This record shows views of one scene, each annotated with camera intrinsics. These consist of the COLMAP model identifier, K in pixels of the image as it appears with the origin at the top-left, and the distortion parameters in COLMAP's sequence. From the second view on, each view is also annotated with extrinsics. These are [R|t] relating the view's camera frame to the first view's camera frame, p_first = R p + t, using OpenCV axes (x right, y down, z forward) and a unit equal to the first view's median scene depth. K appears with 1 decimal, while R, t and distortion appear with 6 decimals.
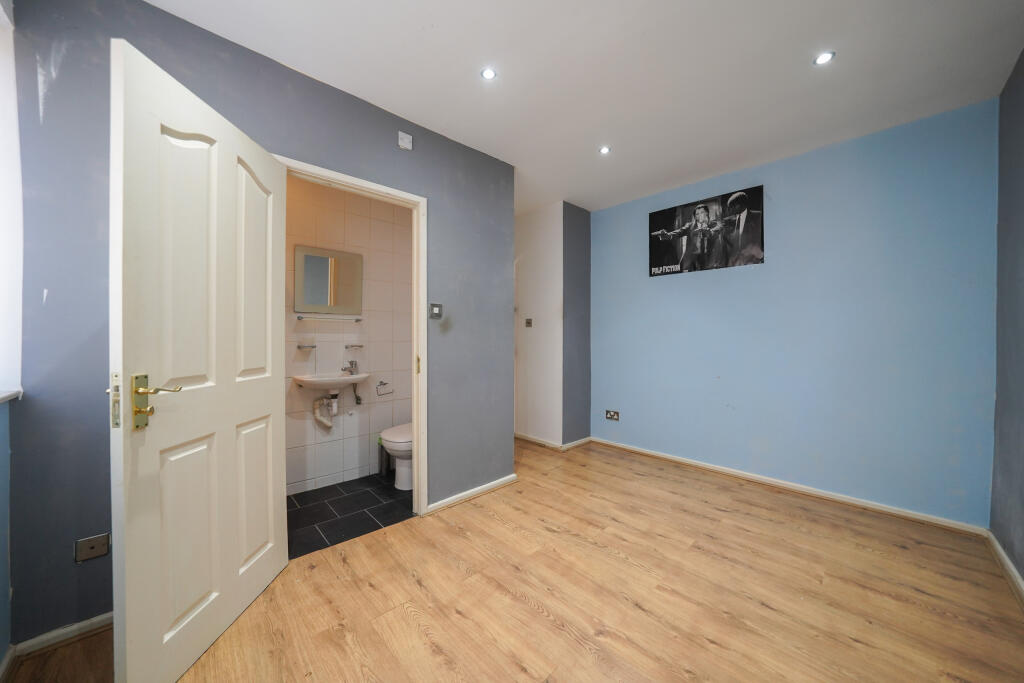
lens RADIAL K [[355.2, 0, 510.4], [0, 355.2, 338.1], [0, 0, 1]] dist [-0.007859, 0.000077]
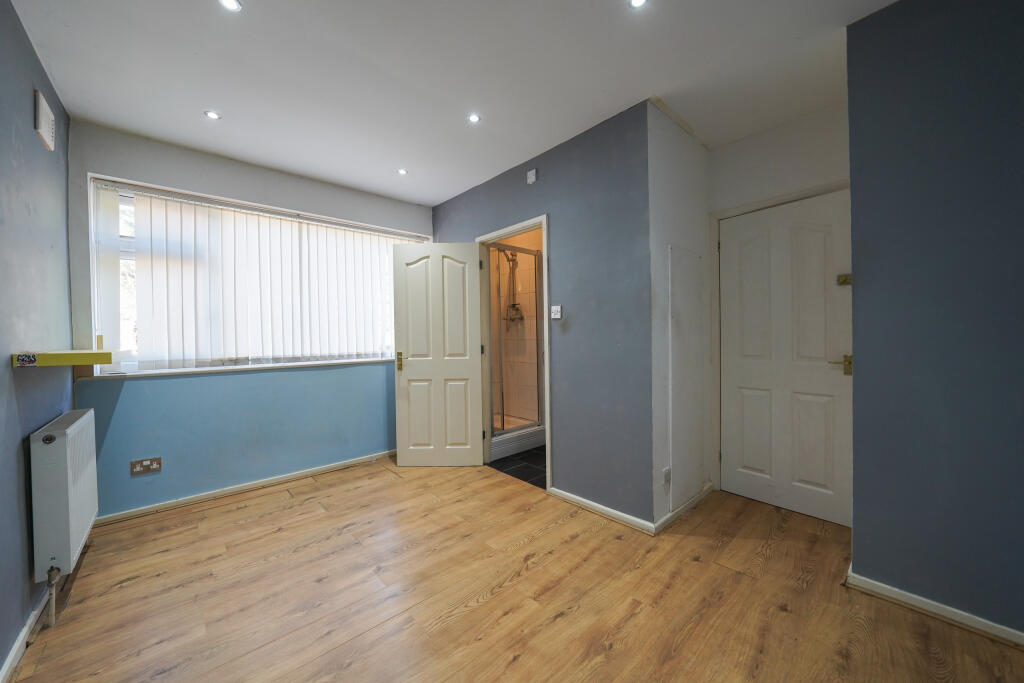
lens RADIAL K [[370.4, 0, 512.0], [0, 370.4, 341.5], [0, 0, 1]] dist [-0.013273, 0.000099]
pose [[-0.007260, 0.011322, -0.999910, 1.232543], [0.012295, 0.999861, 0.011233, -0.004517], [0.999898, -0.012212, -0.007398, 1.170005]]
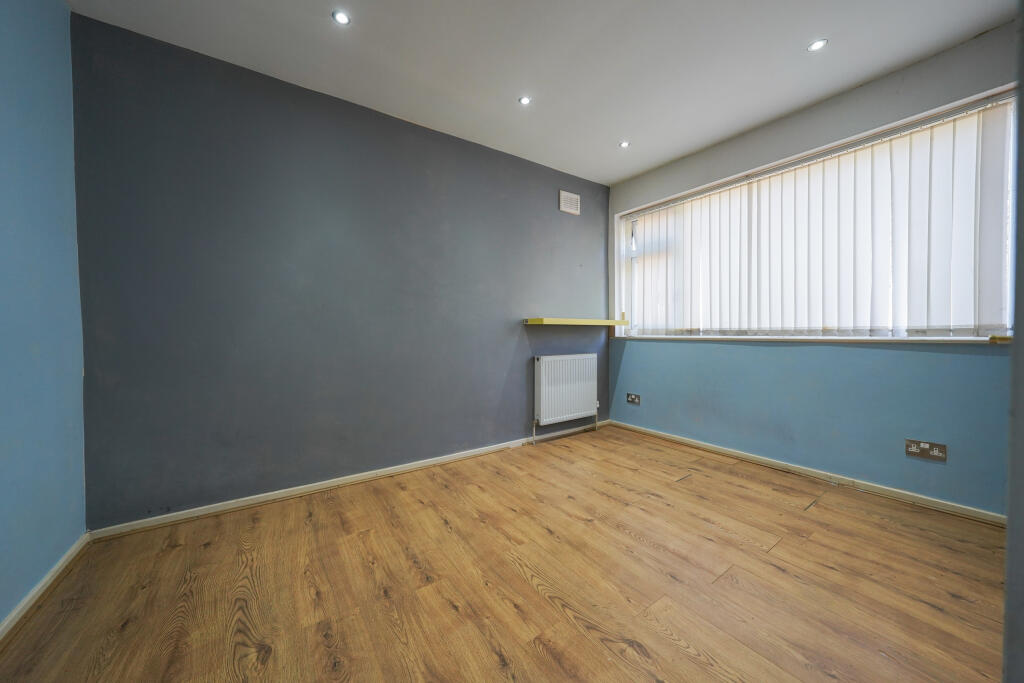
lens RADIAL K [[361.0, 0, 512.5], [0, 361.0, 339.5], [0, 0, 1]] dist [-0.024753, 0.005602]
pose [[-0.989072, -0.001895, 0.147424, 0.268530], [0.001500, 0.999736, 0.022917, 0.080093], [-0.147428, 0.022887, -0.988808, 1.860775]]
